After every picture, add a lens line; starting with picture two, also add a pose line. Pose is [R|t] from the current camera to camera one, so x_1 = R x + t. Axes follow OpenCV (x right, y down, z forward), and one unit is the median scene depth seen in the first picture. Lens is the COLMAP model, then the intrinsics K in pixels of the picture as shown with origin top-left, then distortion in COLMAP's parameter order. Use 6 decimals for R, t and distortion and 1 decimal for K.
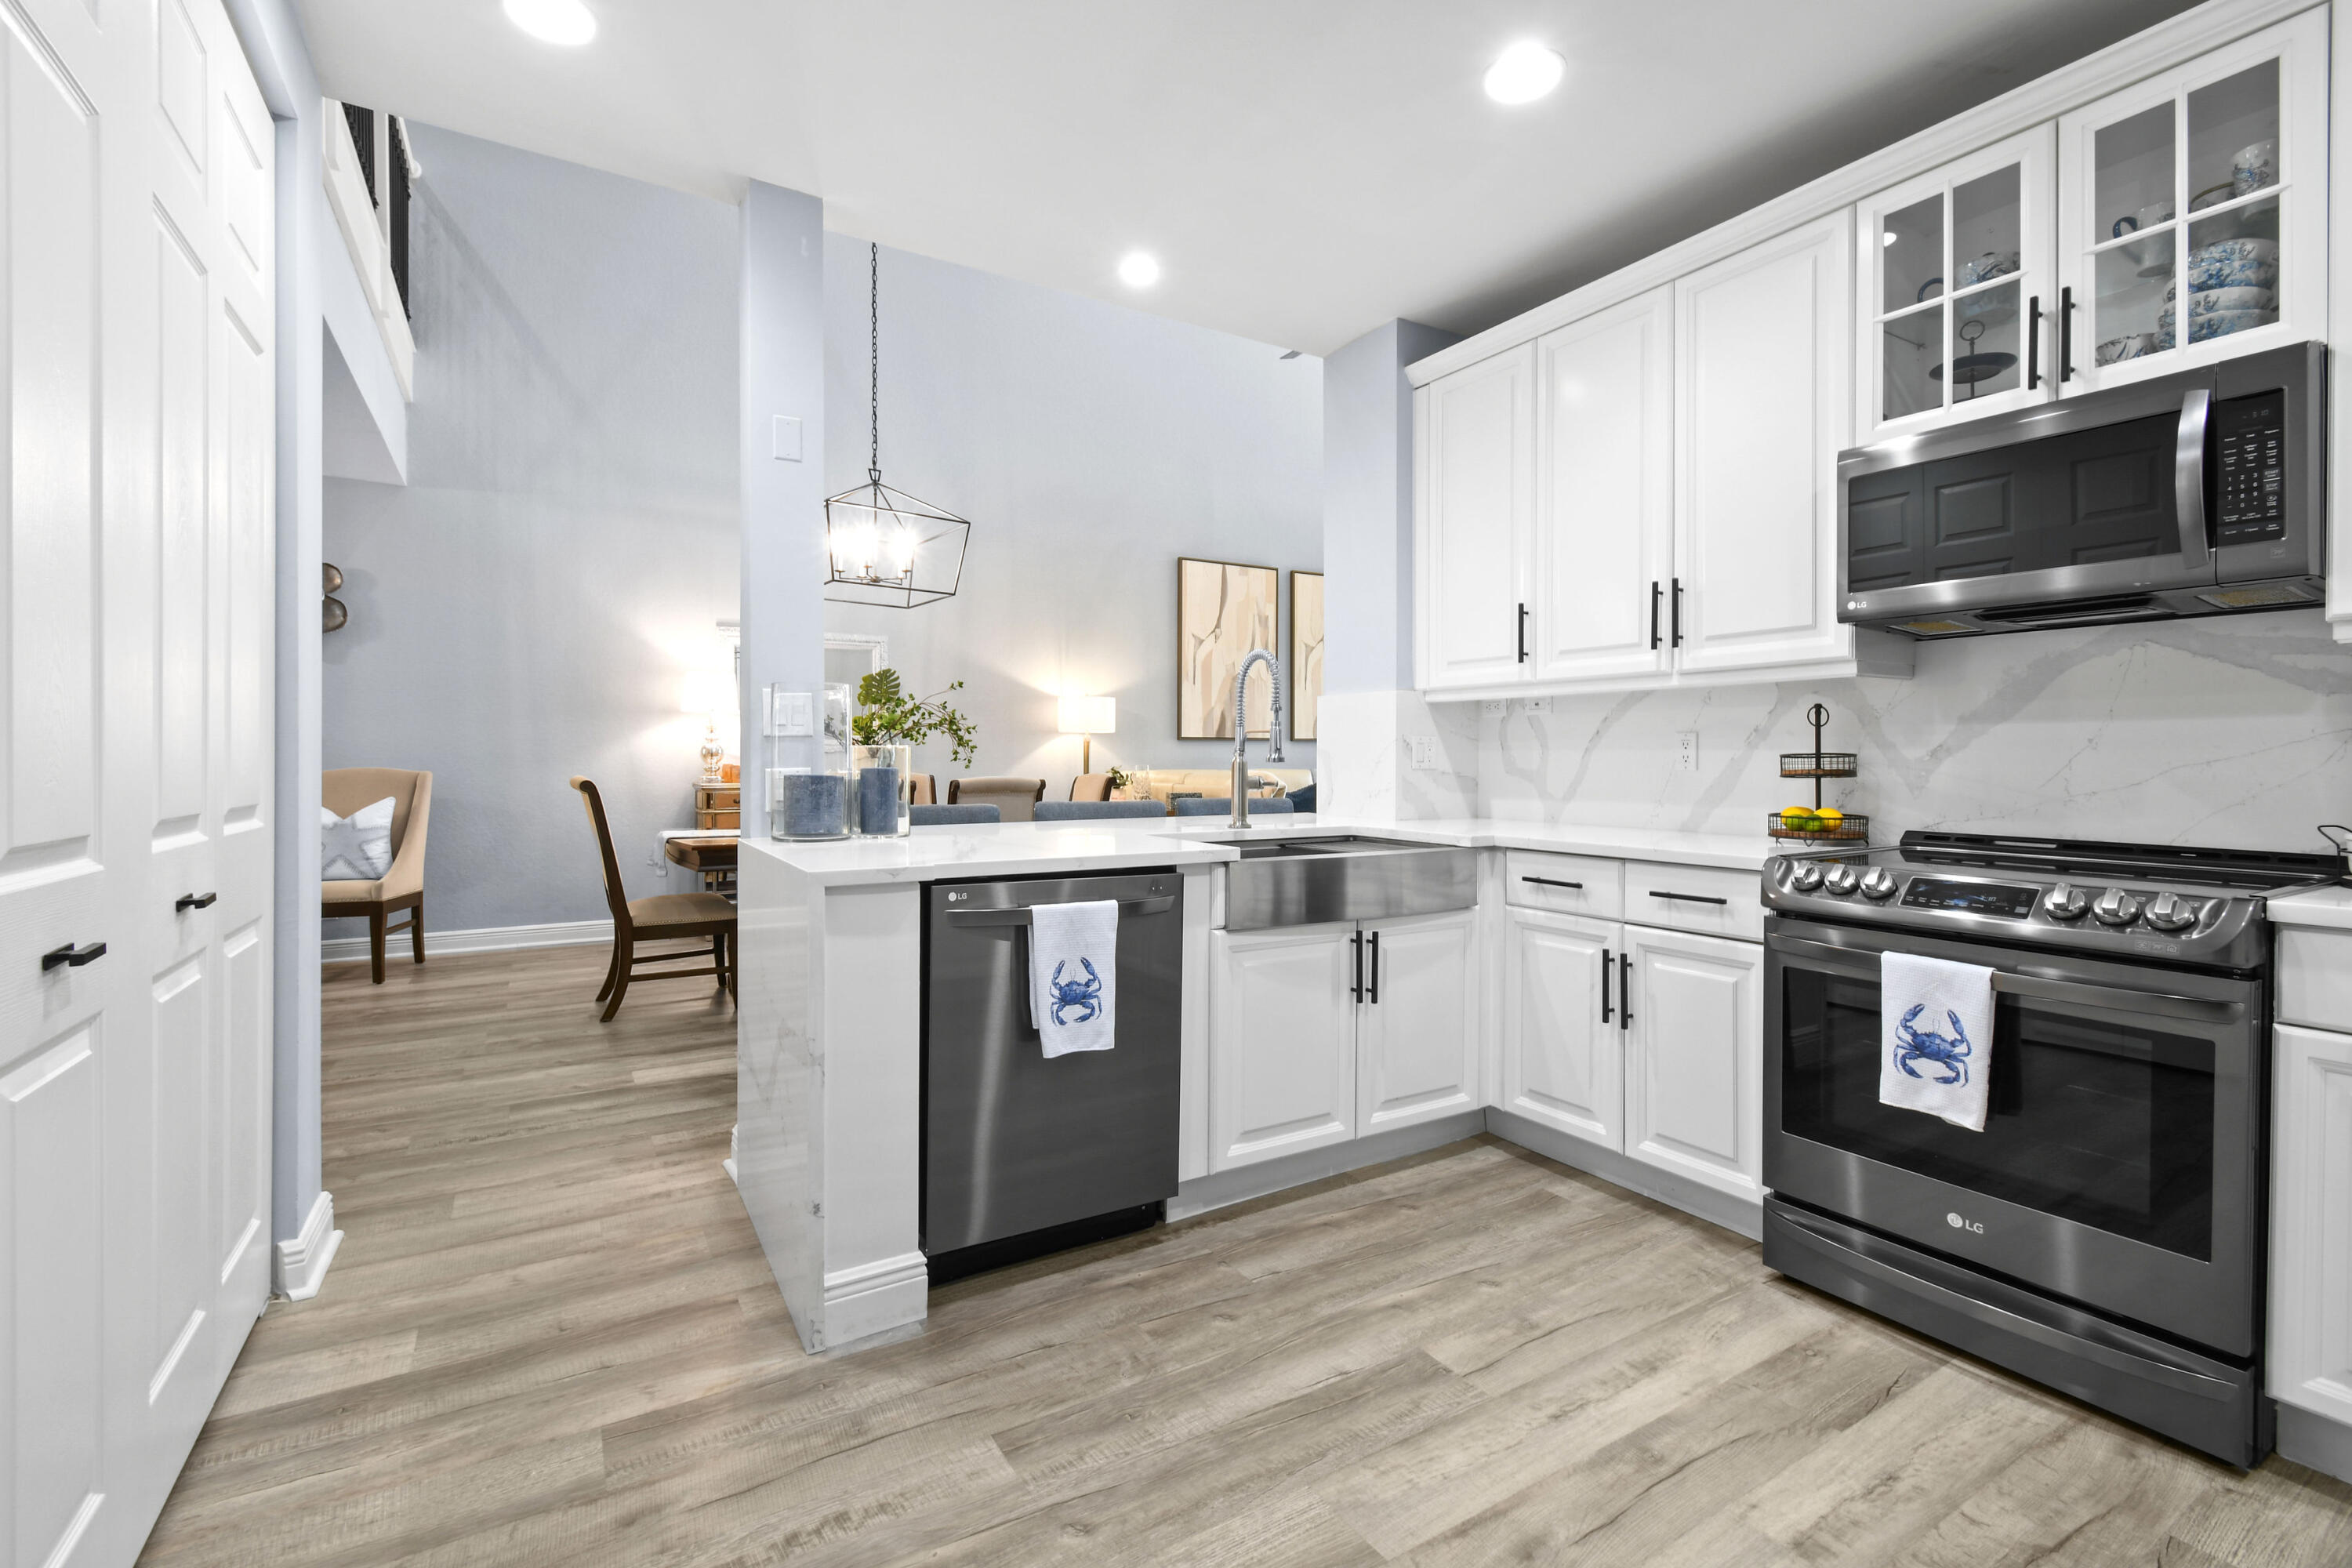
lens RADIAL K [[1053.2, 0, 1171.3], [0, 1053.2, 756.7], [0, 0, 1]] dist [0.001328, -0.000050]
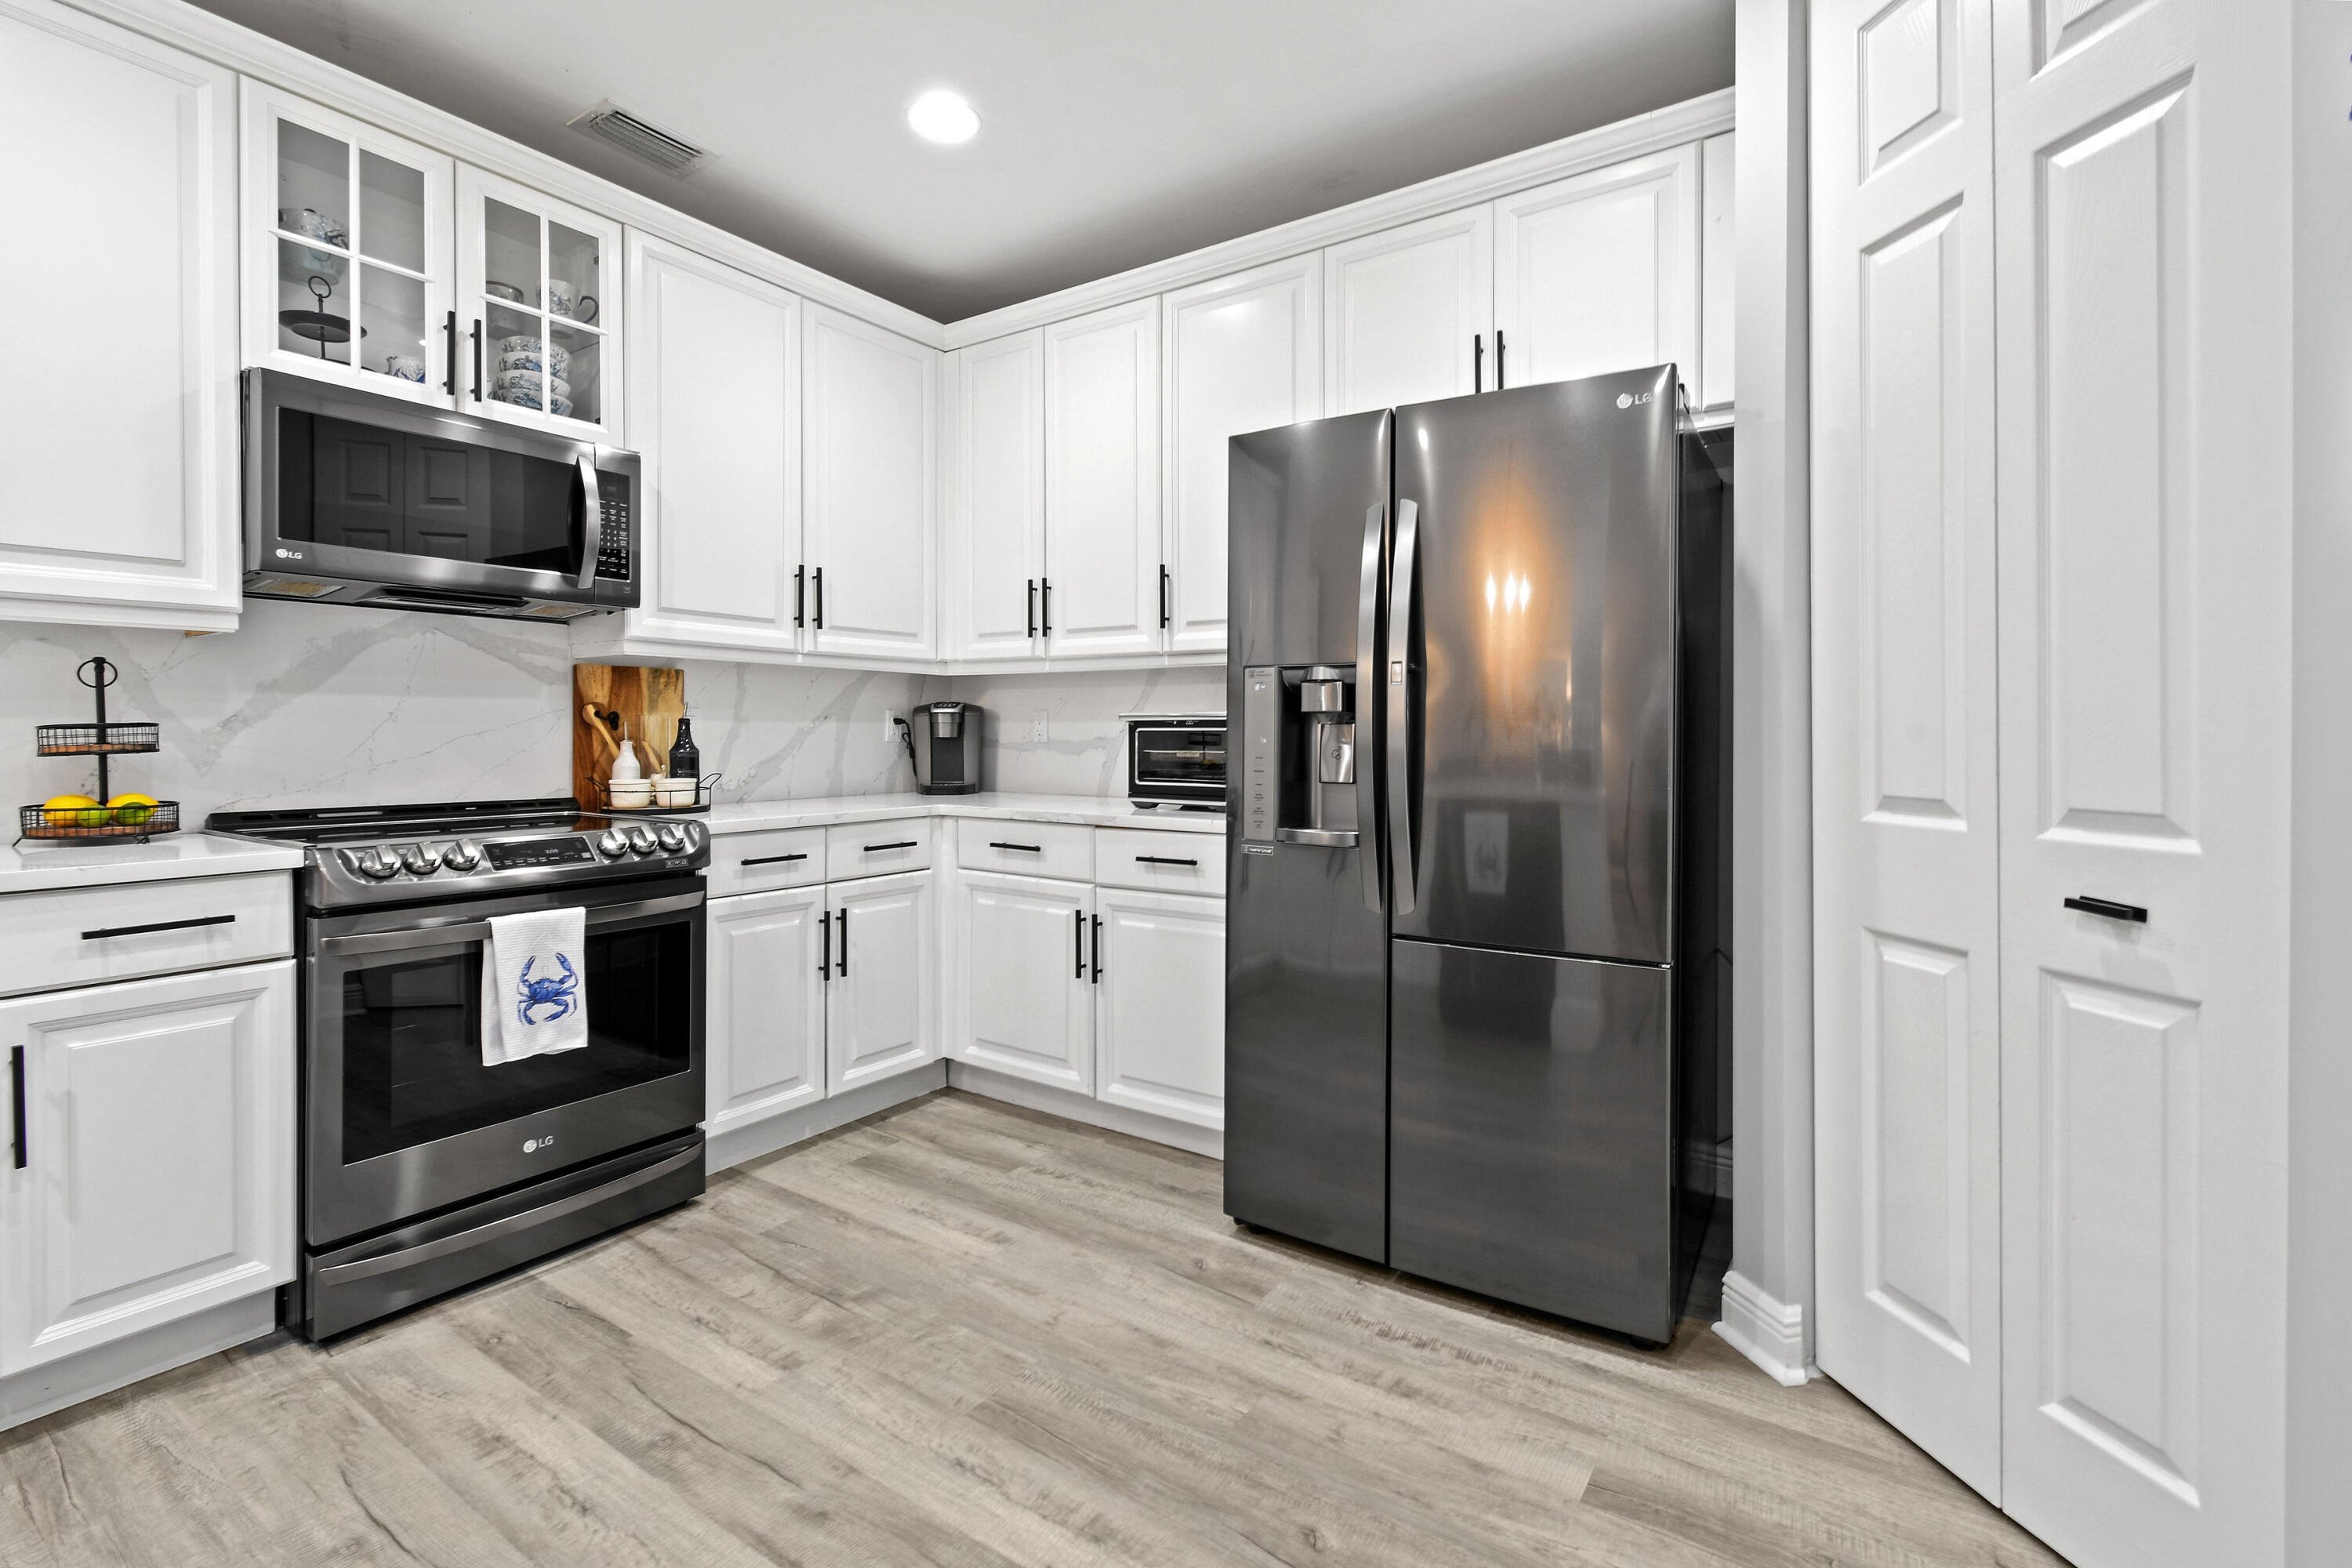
lens RADIAL K [[1060.0, 0, 1185.2], [0, 1060.0, 730.3], [0, 0, 1]] dist [-0.001363, 0.000060]
pose [[-0.427811, -0.000973, 0.903868, -0.477485], [-0.002094, 0.999998, 0.000085, 0.000322], [-0.903866, -0.001856, -0.427812, 0.729674]]
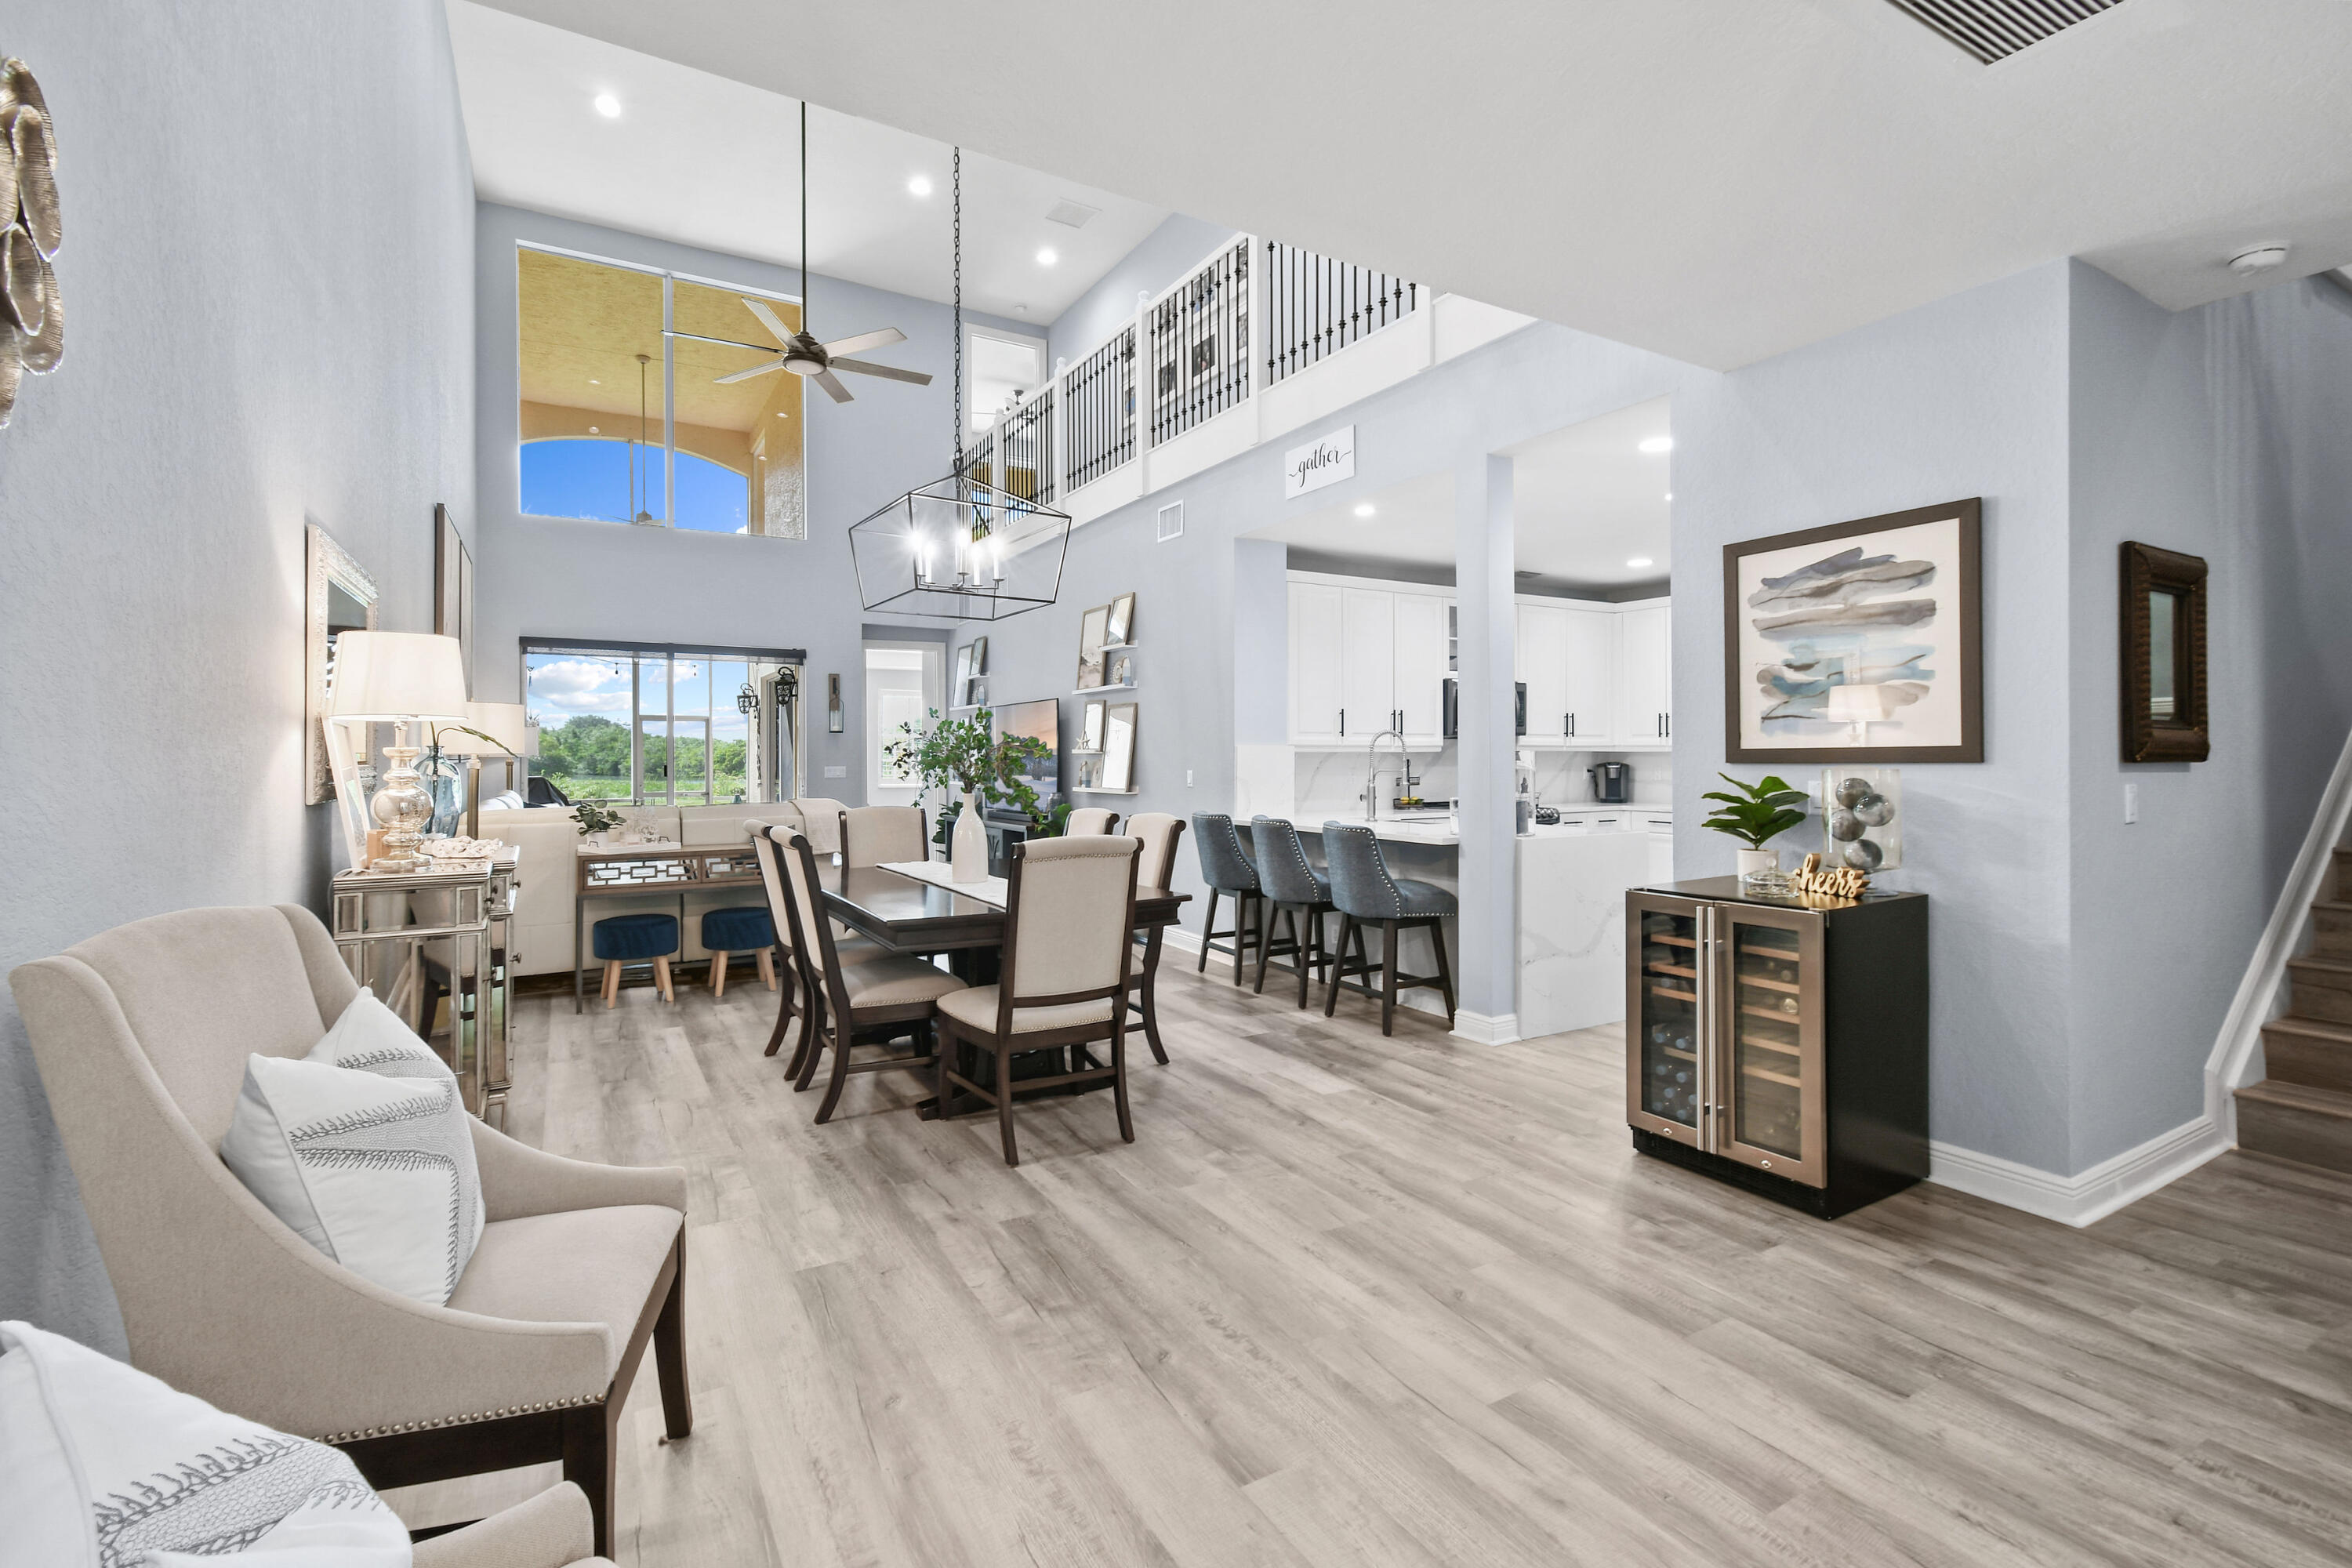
lens RADIAL K [[1053.2, 0, 1171.3], [0, 1053.2, 756.7], [0, 0, 1]] dist [0.001328, -0.000050]
pose [[0.020915, -0.002776, 0.999777, -2.612069], [0.003170, 0.999991, 0.002710, -0.079125], [-0.999776, 0.003113, 0.020923, 1.858671]]
